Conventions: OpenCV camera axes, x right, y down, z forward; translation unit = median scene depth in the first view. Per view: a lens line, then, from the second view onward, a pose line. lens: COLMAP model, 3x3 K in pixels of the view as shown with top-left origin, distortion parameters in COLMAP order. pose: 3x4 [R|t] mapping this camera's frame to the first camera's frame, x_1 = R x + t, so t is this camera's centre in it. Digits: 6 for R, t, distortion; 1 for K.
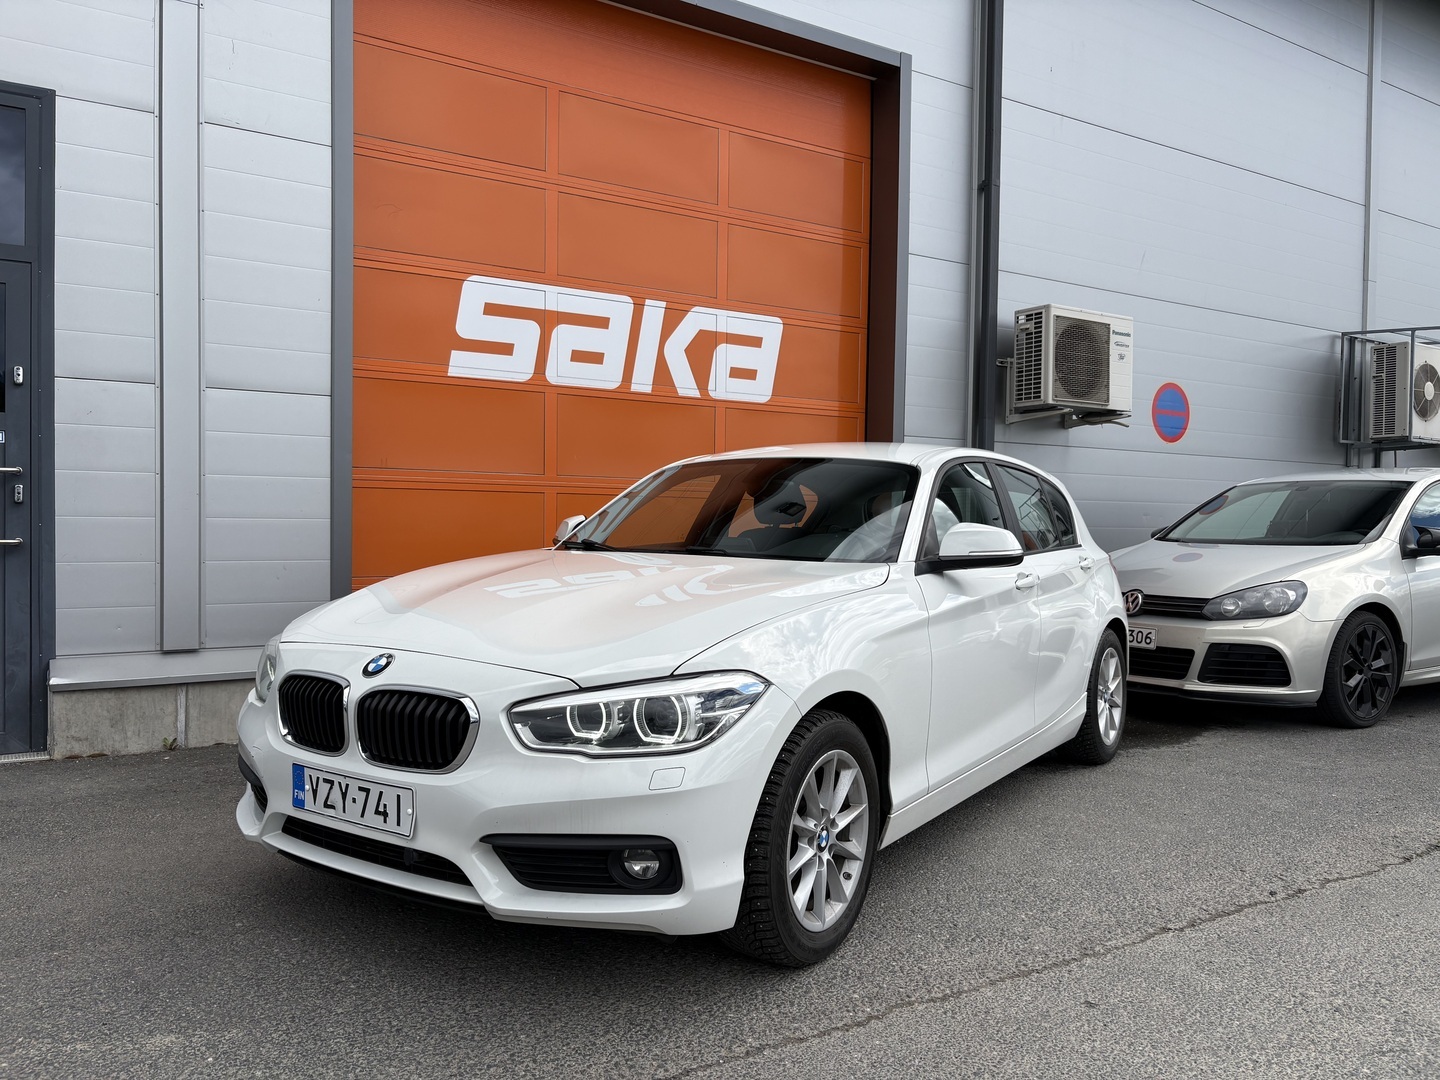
lens RADIAL K [[1092.0, 0, 724.5], [0, 1092.0, 542.0], [0, 0, 1]] dist [0.012440, 0.000340]
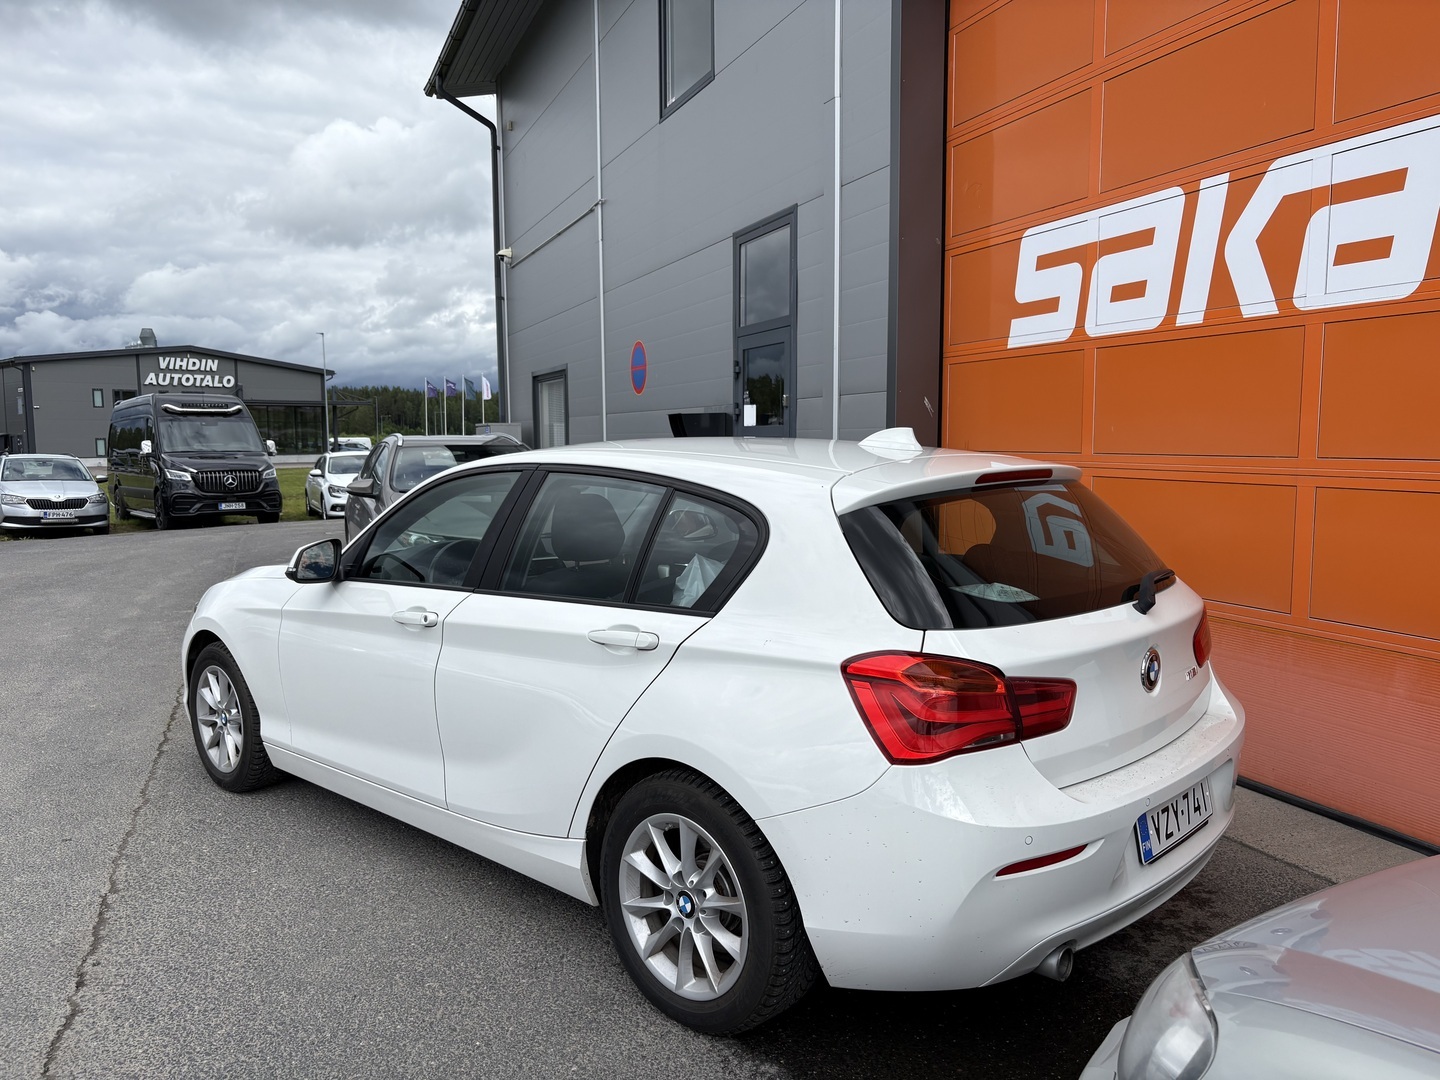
lens RADIAL K [[1092.0, 0, 724.5], [0, 1092.0, 542.0], [0, 0, 1]] dist [0.012440, 0.000340]
pose [[-0.174840, 0.082773, -0.981111, 0.647120], [-0.009026, 0.996283, 0.085661, -0.059551], [0.984555, 0.023833, -0.173443, 0.841843]]
